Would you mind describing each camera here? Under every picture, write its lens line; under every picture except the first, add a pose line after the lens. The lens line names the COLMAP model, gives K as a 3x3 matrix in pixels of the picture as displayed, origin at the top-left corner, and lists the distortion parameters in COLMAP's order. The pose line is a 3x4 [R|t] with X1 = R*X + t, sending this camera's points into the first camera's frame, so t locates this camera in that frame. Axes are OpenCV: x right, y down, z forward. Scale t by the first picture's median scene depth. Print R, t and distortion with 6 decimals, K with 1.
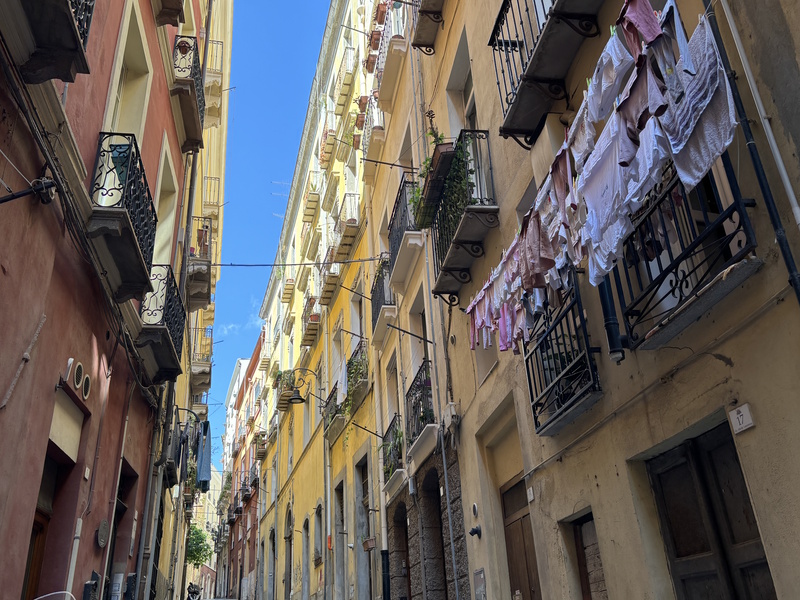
lens RADIAL K [[702.0, 0, 400.2], [0, 702.0, 301.1], [0, 0, 1]] dist [-0.008097, -0.003221]
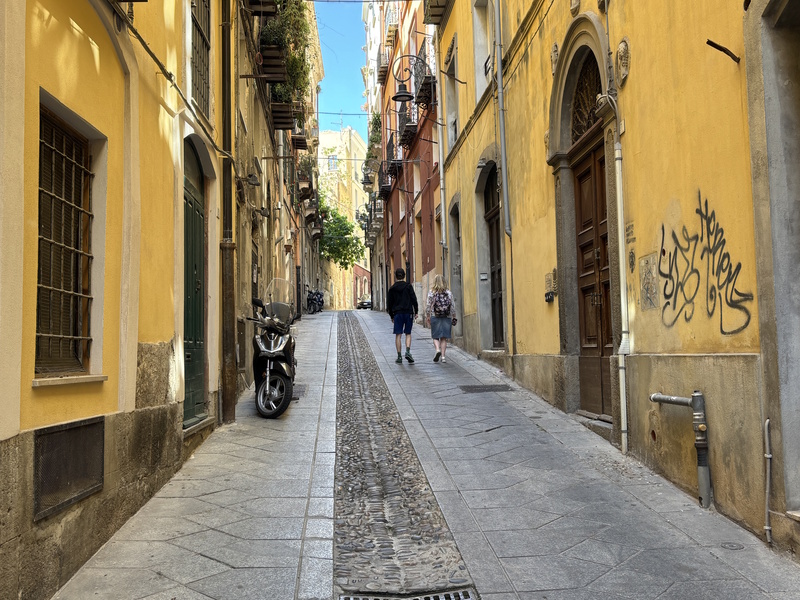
lens RADIAL K [[814.5, 0, 399.9], [0, 814.5, 299.0], [0, 0, 1]] dist [0.000987, 0.000000]
pose [[0.977297, 0.013423, -0.211449, -0.090287], [0.069471, 0.922518, 0.379650, 0.149697], [0.200161, -0.385720, 0.900642, 0.382450]]
